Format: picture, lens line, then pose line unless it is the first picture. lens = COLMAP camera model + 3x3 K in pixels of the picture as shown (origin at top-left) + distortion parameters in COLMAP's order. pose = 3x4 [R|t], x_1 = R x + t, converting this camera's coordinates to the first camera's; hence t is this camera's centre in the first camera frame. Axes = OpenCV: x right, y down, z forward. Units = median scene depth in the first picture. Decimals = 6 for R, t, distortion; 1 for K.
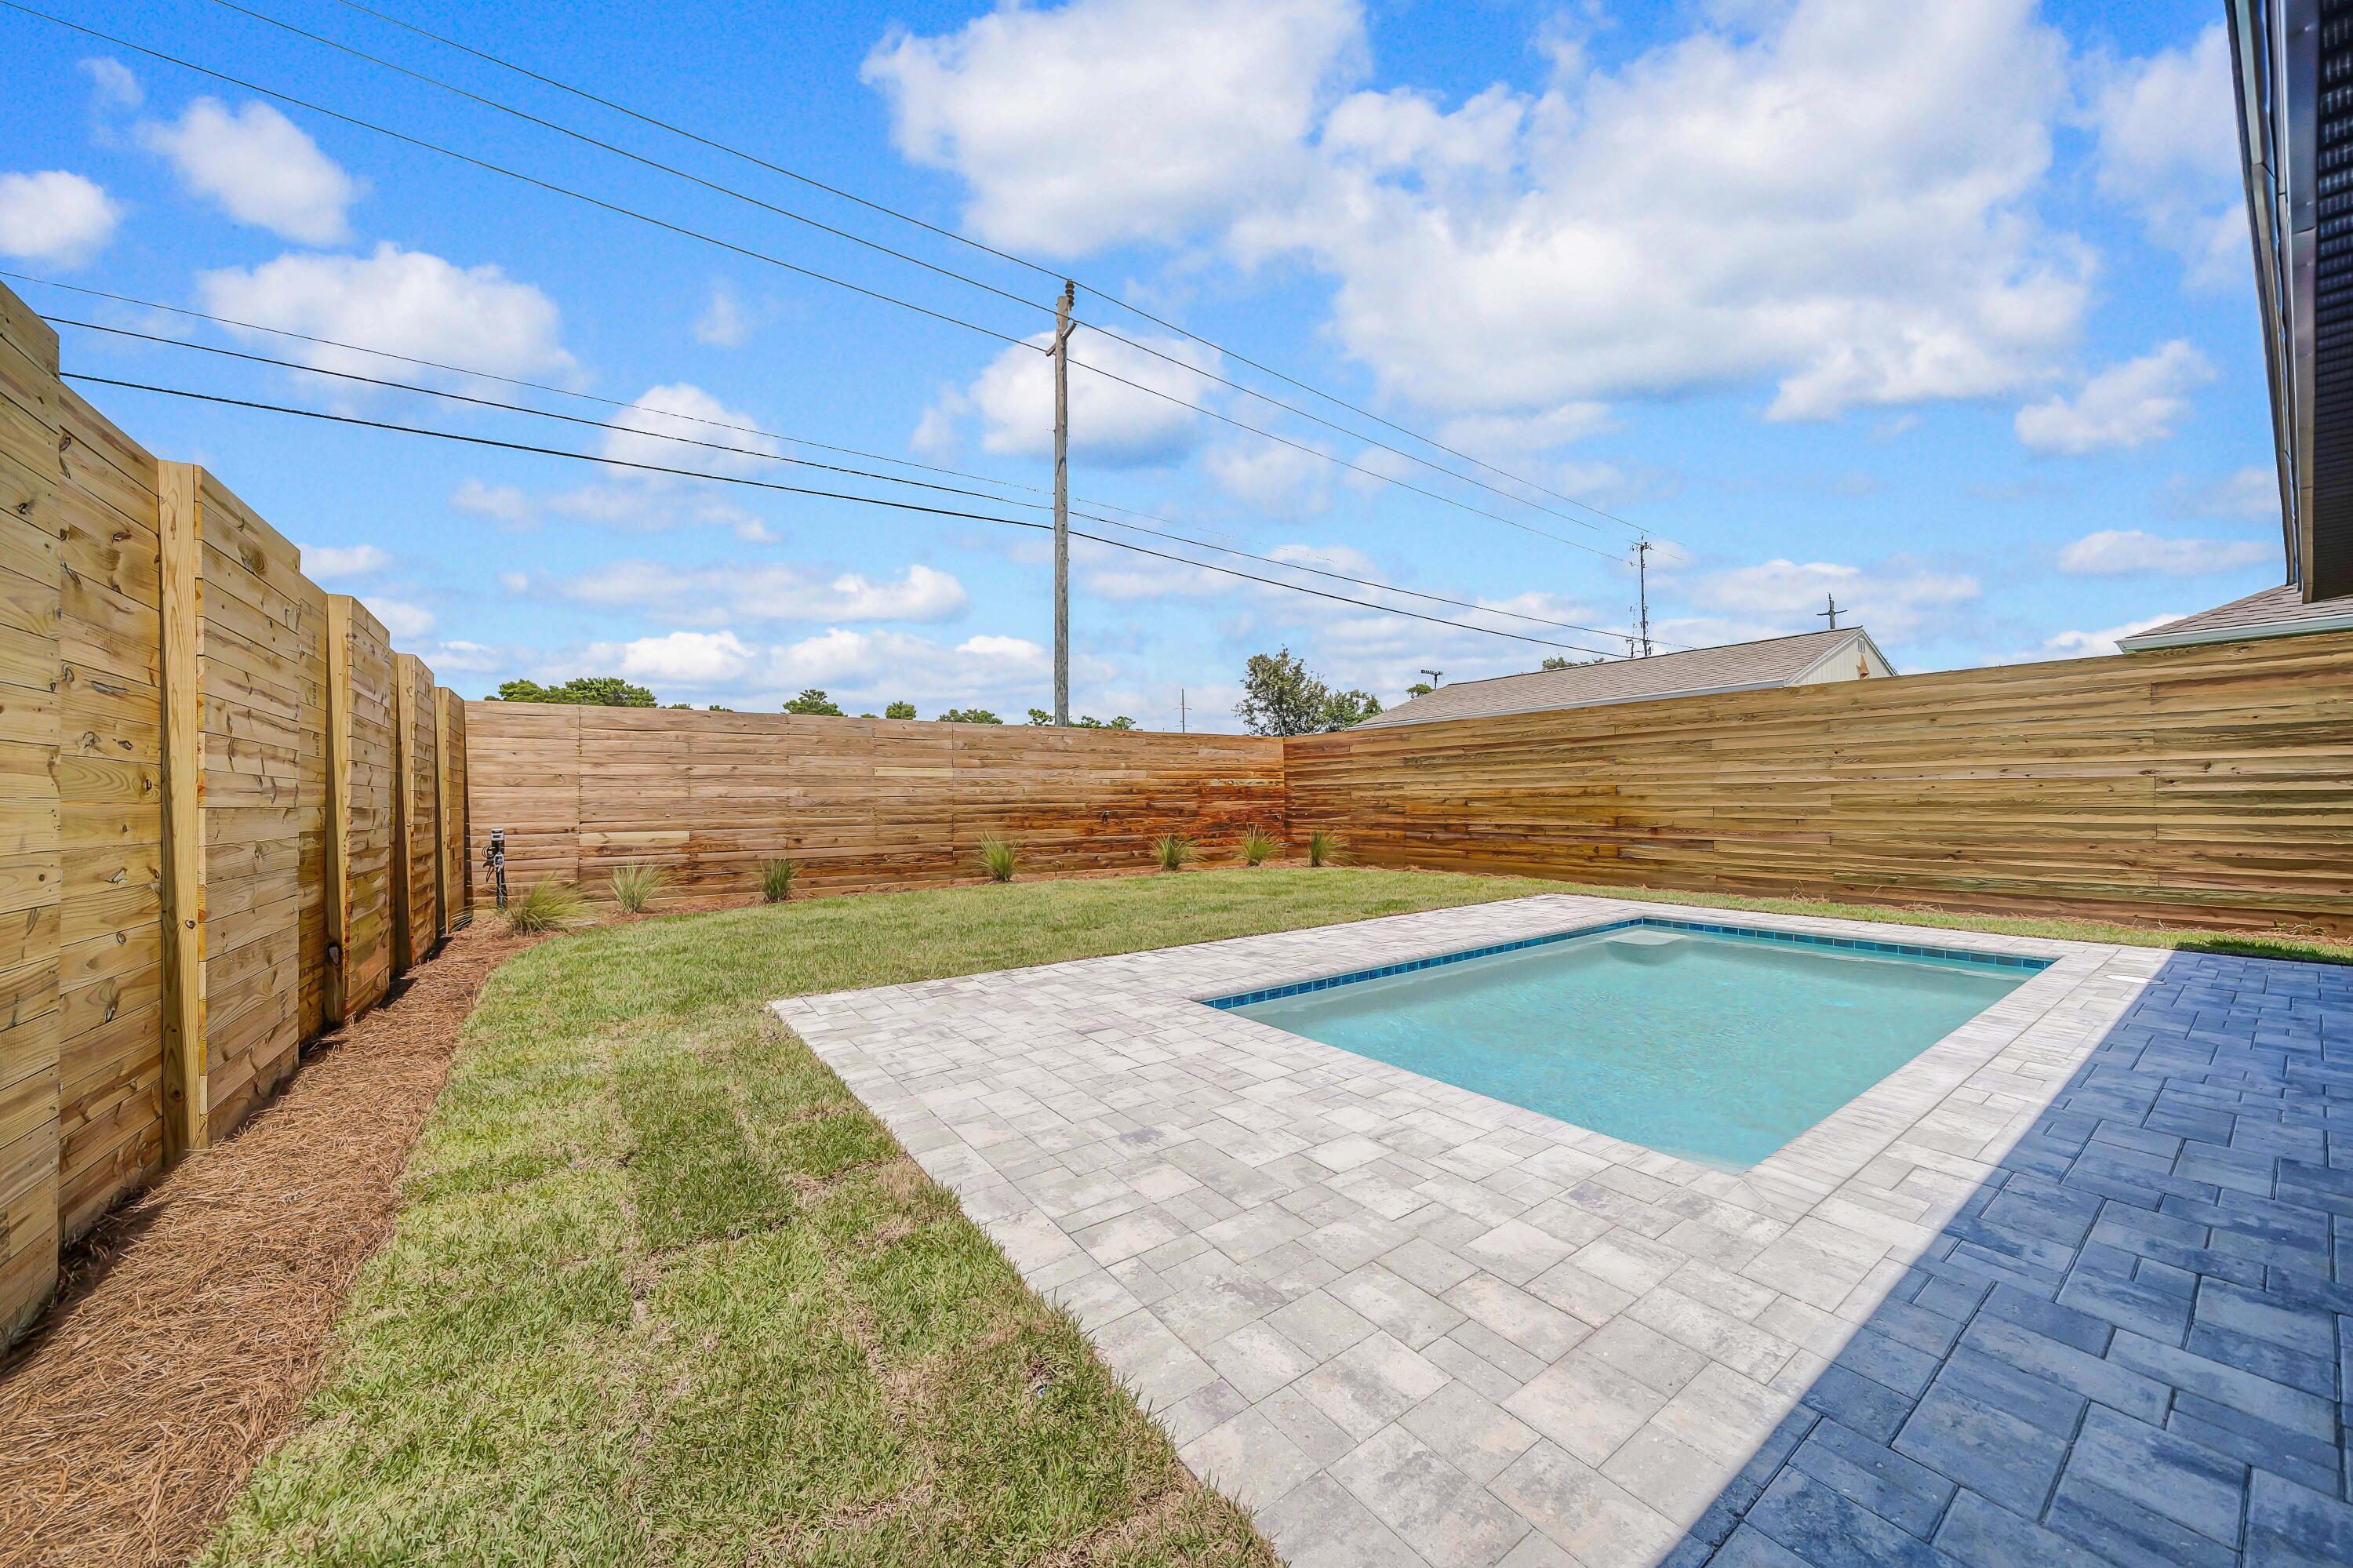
lens RADIAL K [[819.5, 0, 1160.7], [0, 819.5, 768.3], [0, 0, 1]] dist [-0.003433, -0.000301]
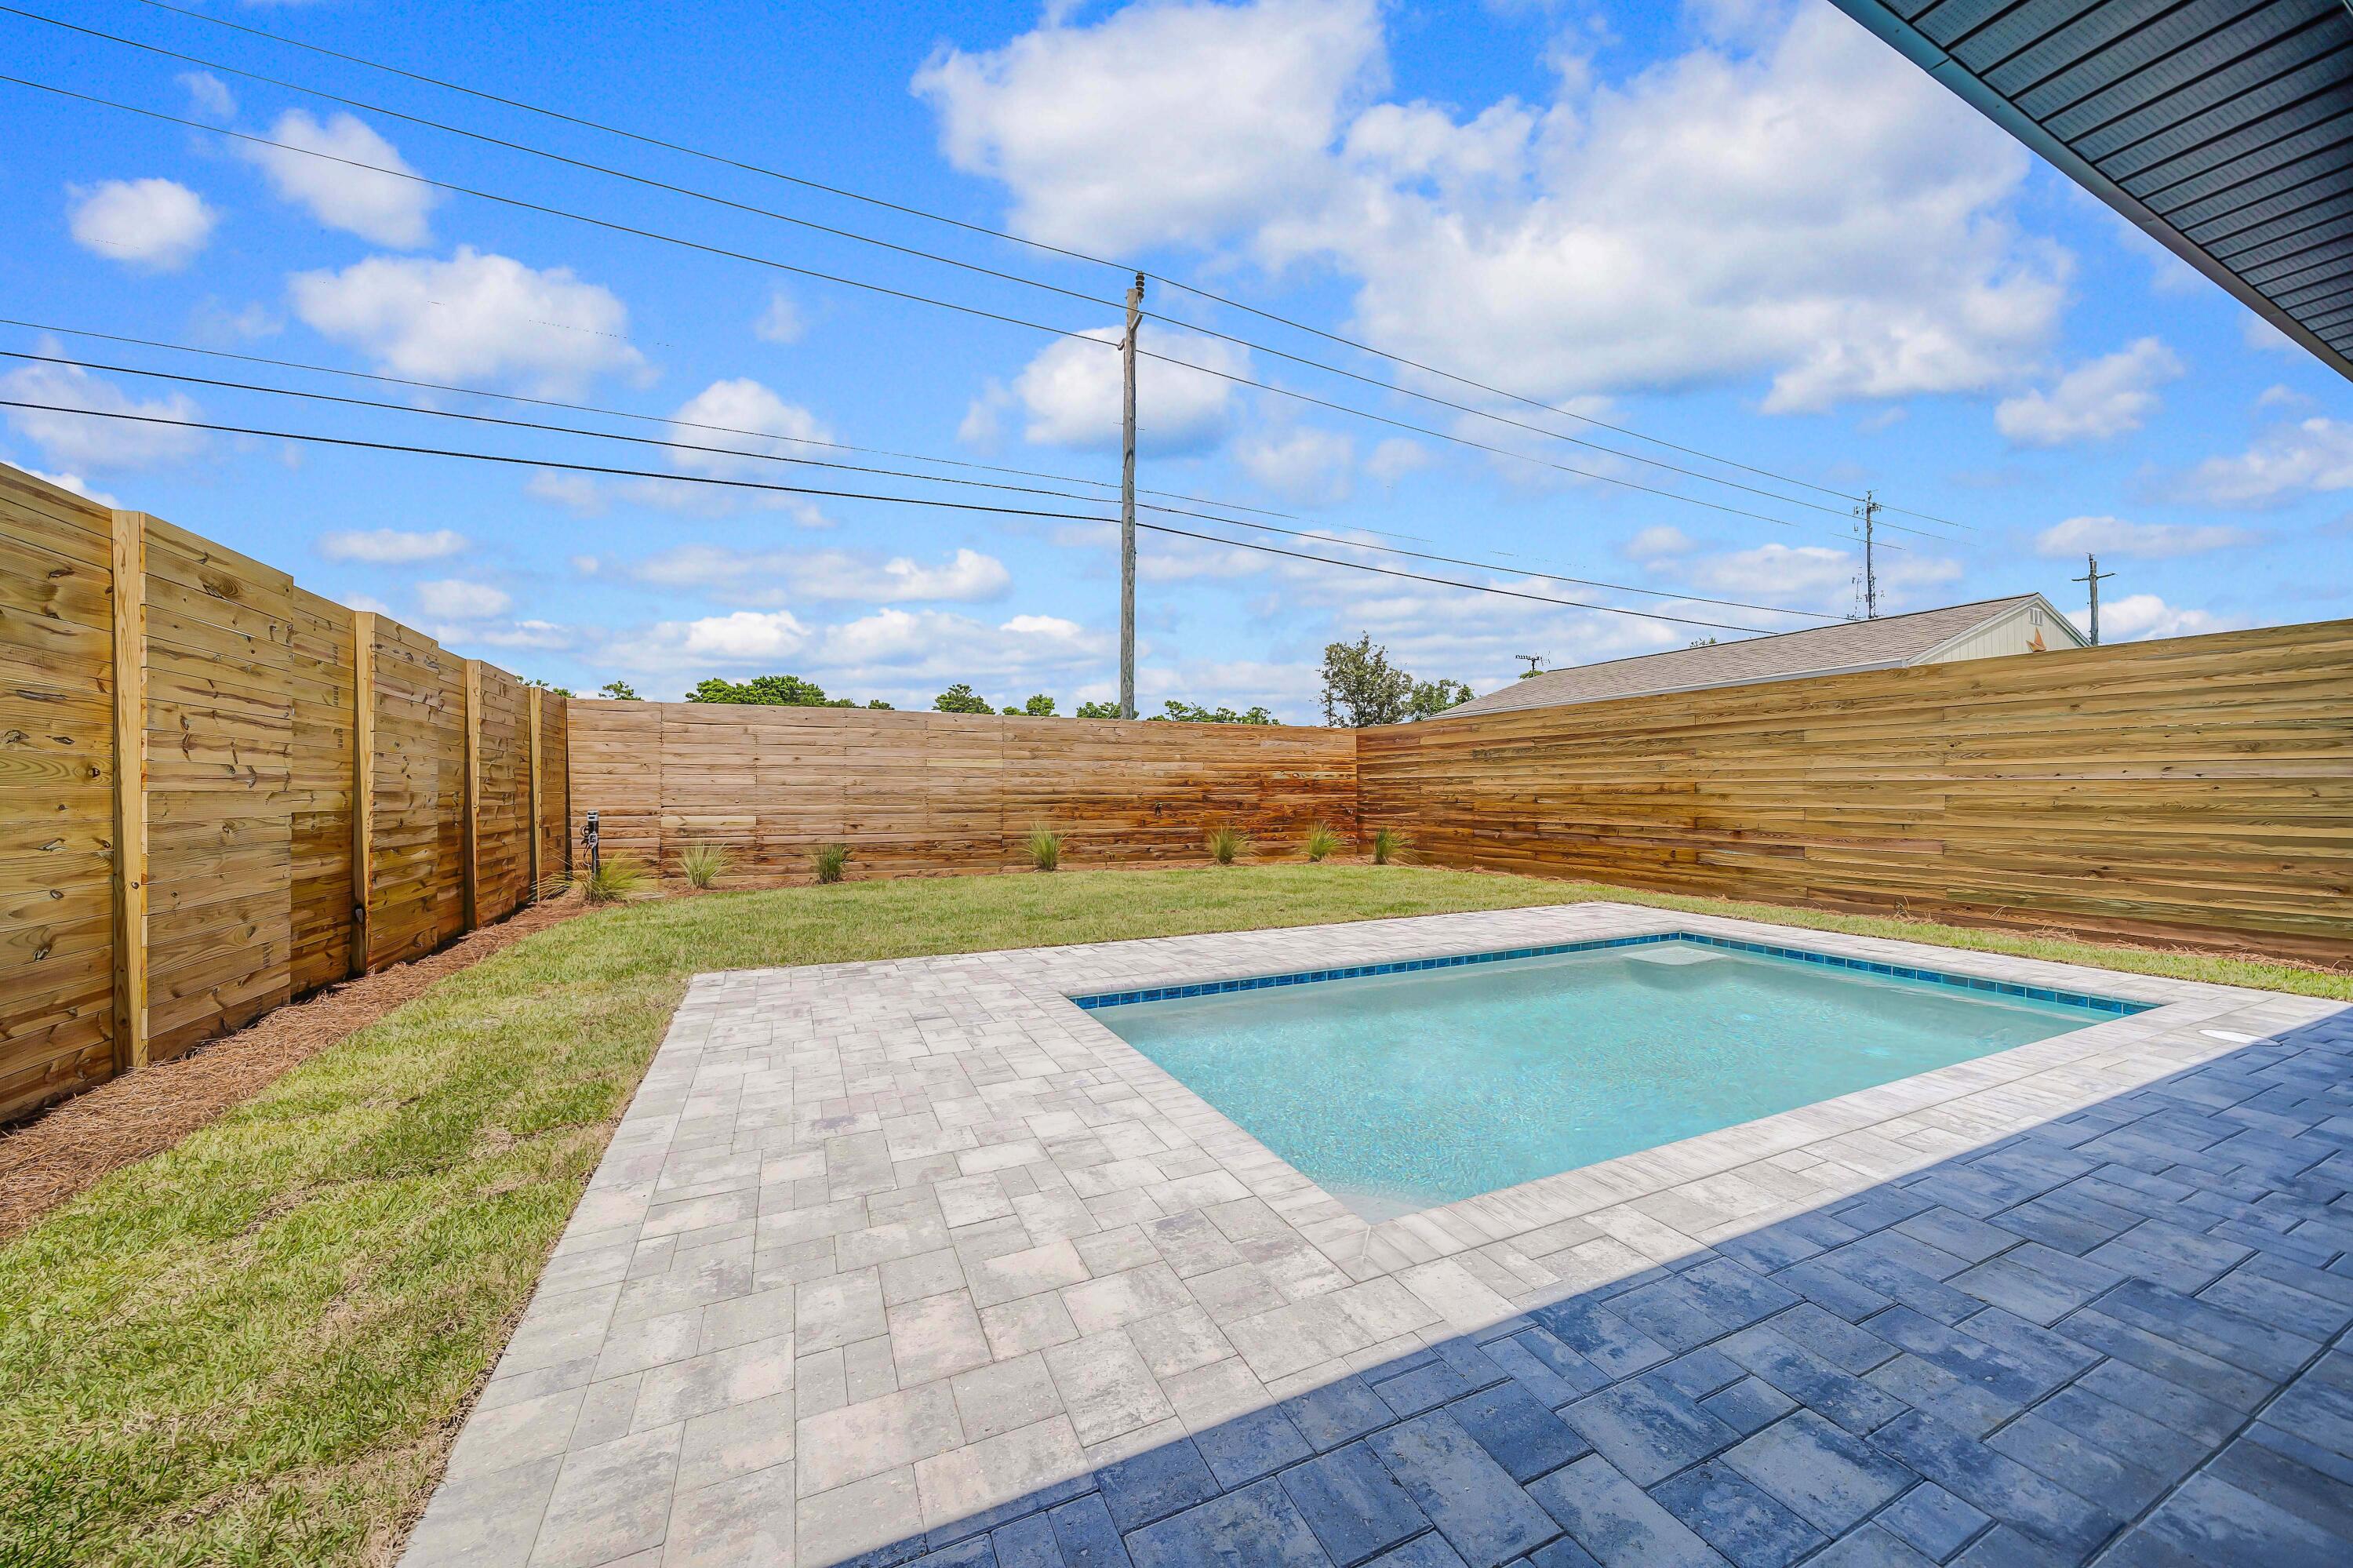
lens RADIAL K [[819.5, 0, 1159.8], [0, 819.5, 770.5], [0, 0, 1]] dist [-0.003433, -0.000301]
pose [[0.982892, 0.006711, -0.184061, 0.164557], [-0.004227, 0.999895, 0.013888, -0.001923], [0.184134, -0.012873, 0.982817, 0.021763]]
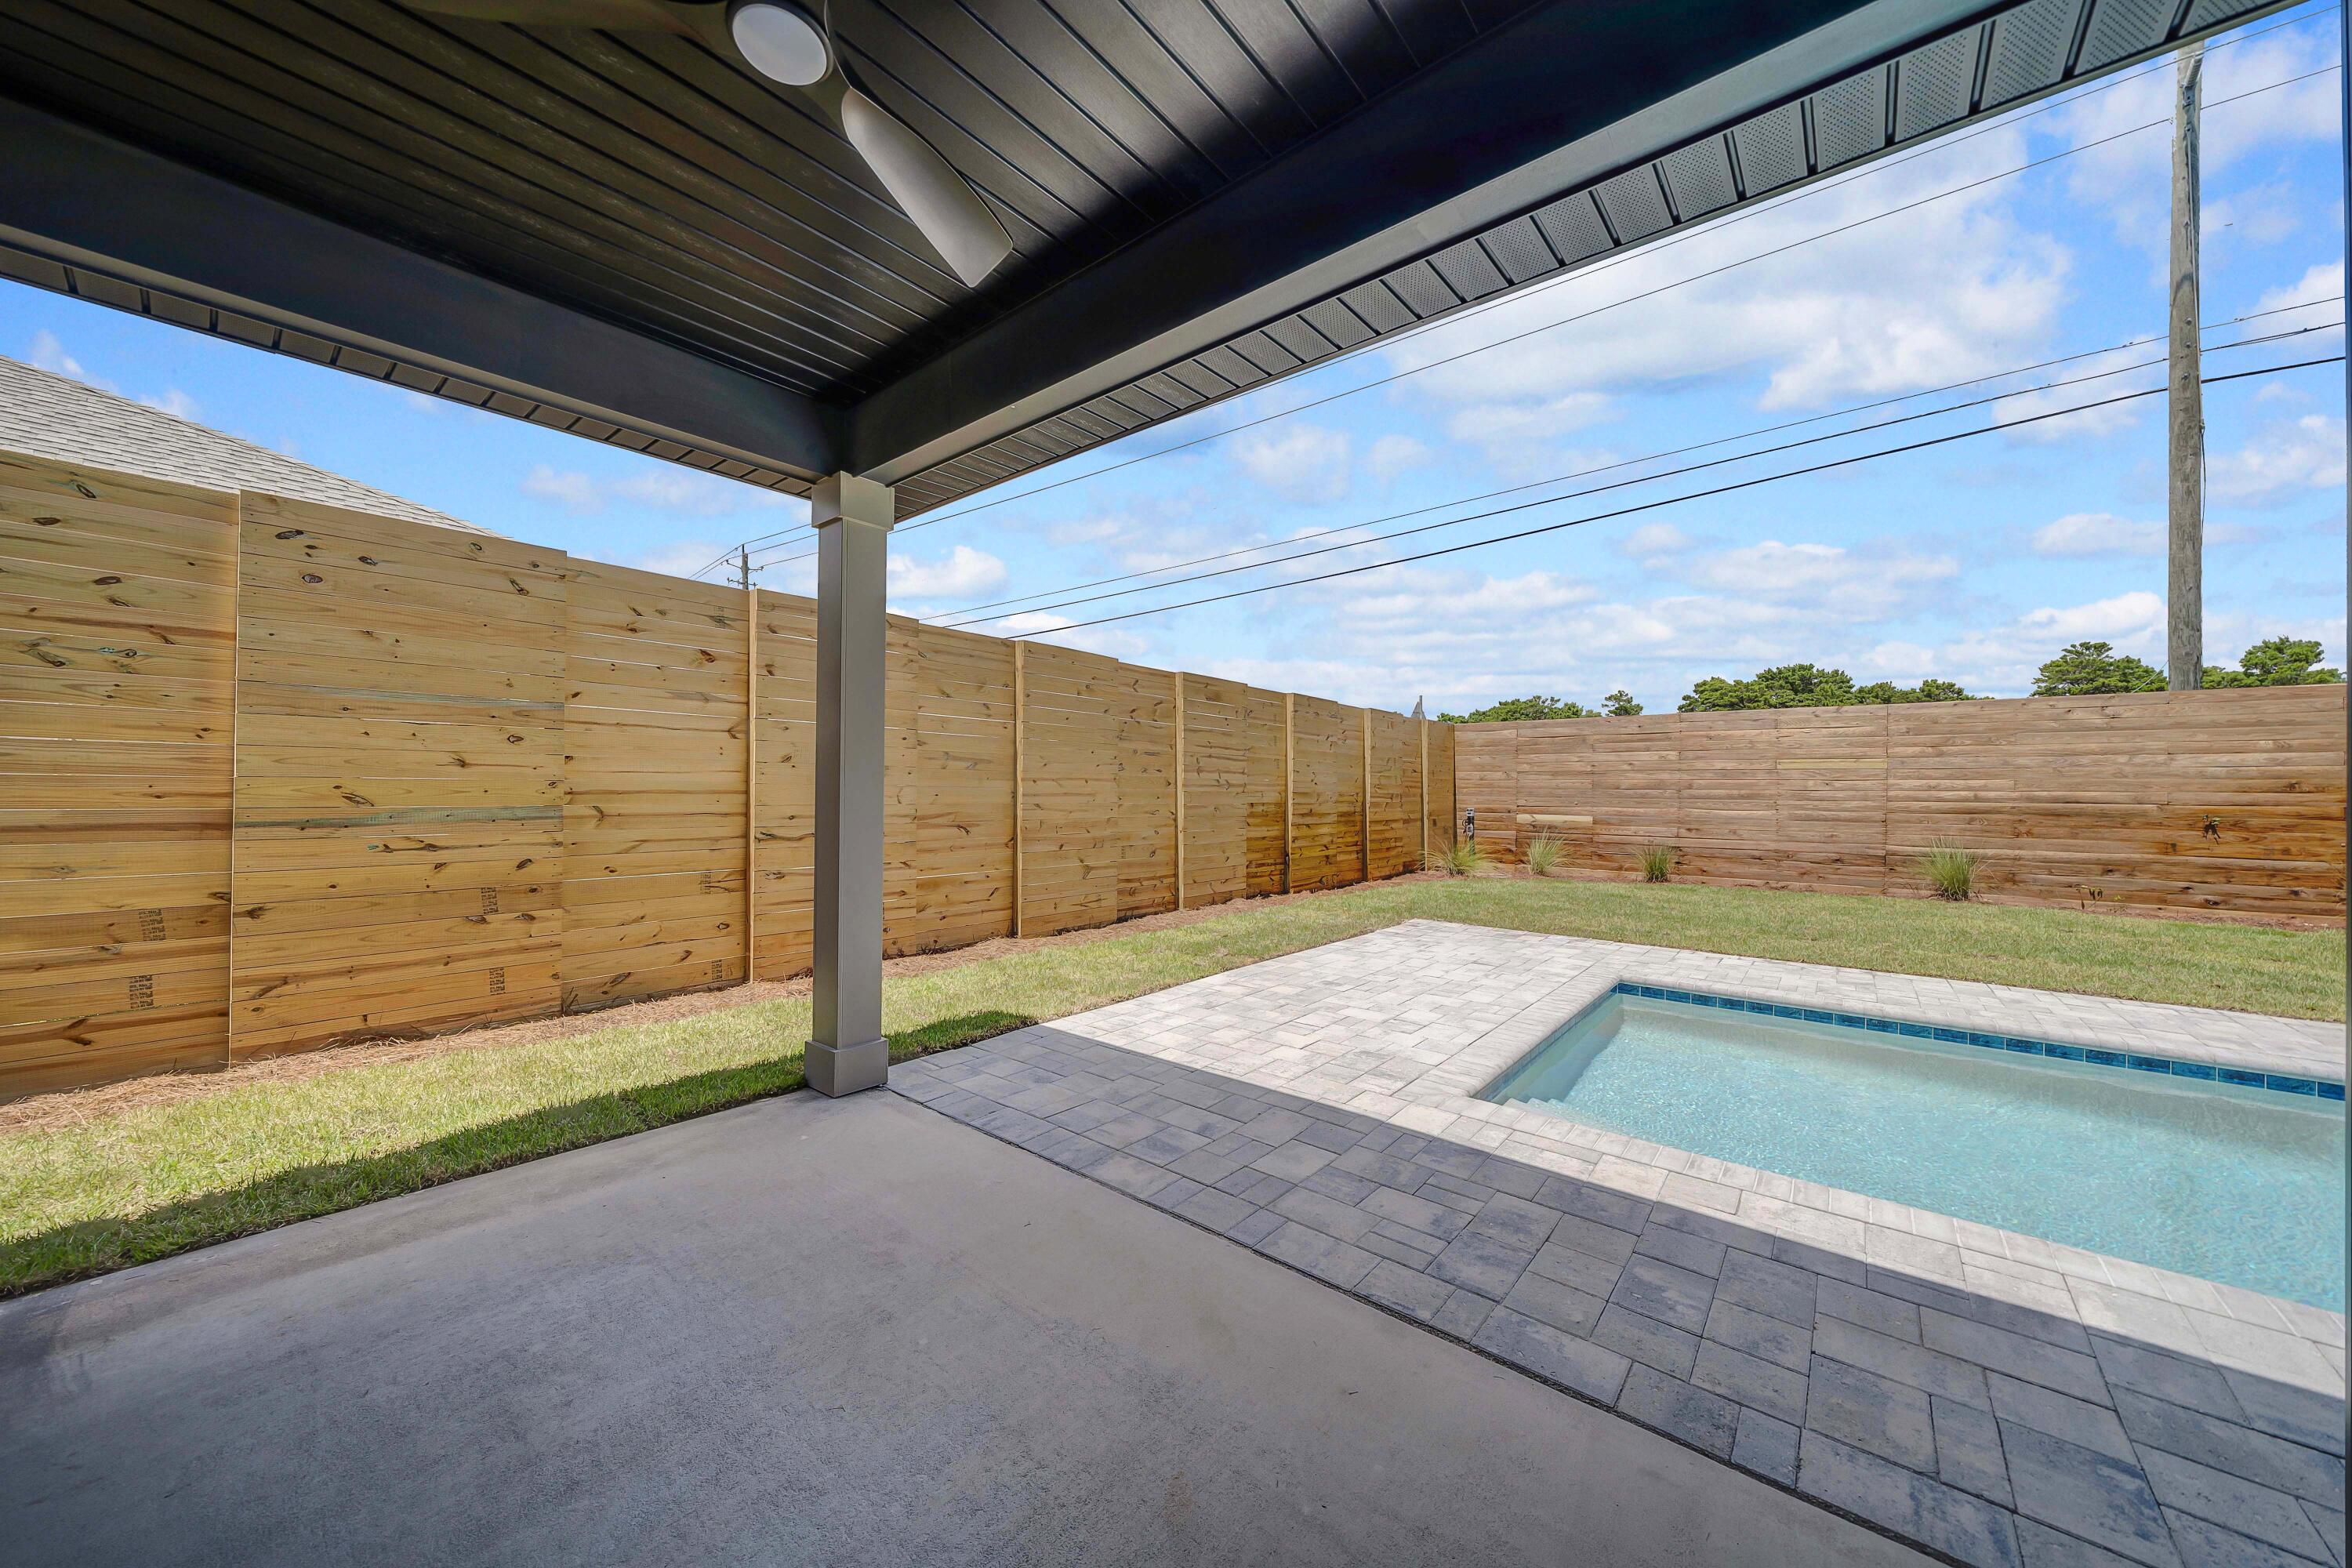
lens RADIAL K [[819.2, 0, 1160.0], [0, 819.2, 778.4], [0, 0, 1]] dist [-0.003433, -0.000301]
pose [[0.253426, 0.000623, -0.967355, 0.474060], [0.025115, 0.999658, 0.007223, -0.006386], [0.967029, -0.026125, 0.253324, 0.056549]]
